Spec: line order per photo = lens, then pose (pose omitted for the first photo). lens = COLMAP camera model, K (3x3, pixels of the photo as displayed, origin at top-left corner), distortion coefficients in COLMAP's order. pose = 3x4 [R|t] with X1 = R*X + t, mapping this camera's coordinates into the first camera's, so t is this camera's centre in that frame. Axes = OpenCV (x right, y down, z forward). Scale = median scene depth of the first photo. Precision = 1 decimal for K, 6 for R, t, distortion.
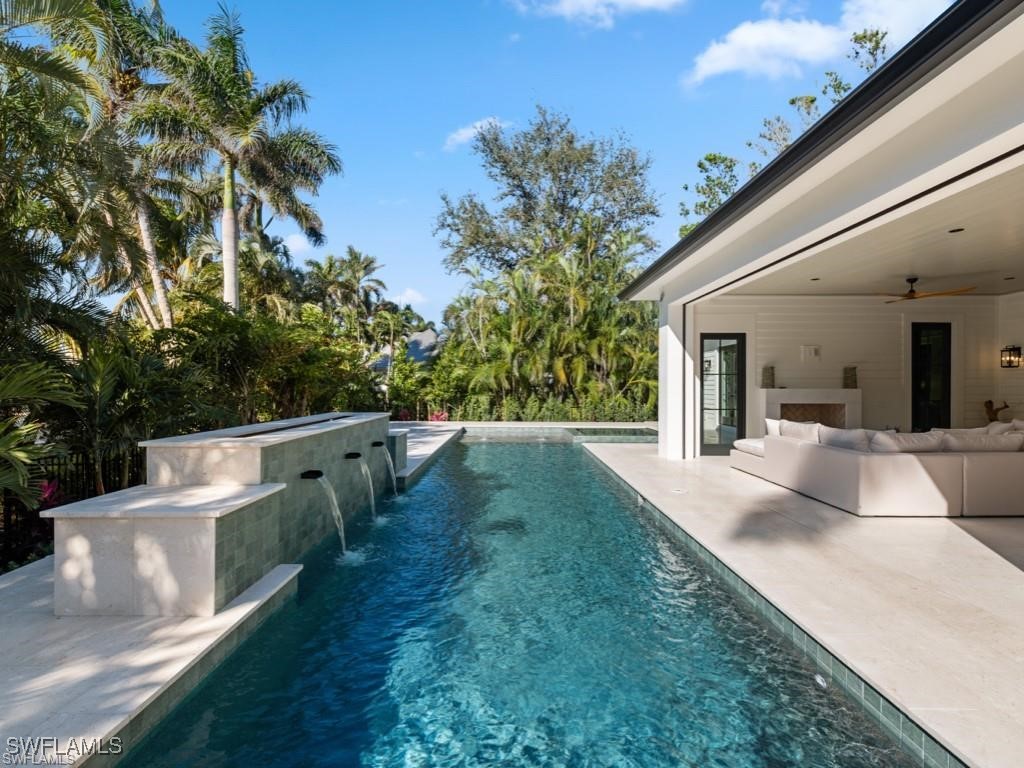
lens RADIAL K [[448.1, 0, 512.0], [0, 448.1, 384.0], [0, 0, 1]] dist [-0.024697, 0.000032]
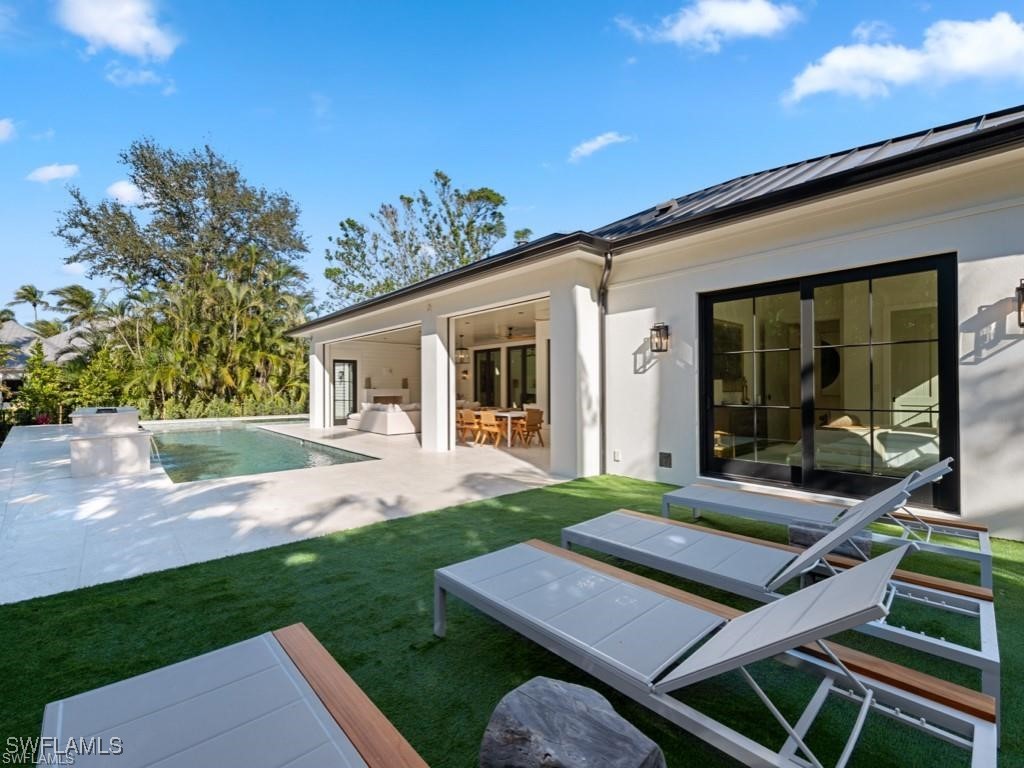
lens RADIAL K [[448.5, 0, 509.3], [0, 448.5, 386.6], [0, 0, 1]] dist [0.005258, -0.000182]
pose [[0.739470, -0.008771, 0.673132, -0.140942], [0.005792, 0.999961, 0.006666, -0.004558], [-0.673165, -0.001031, 0.739492, -0.420118]]
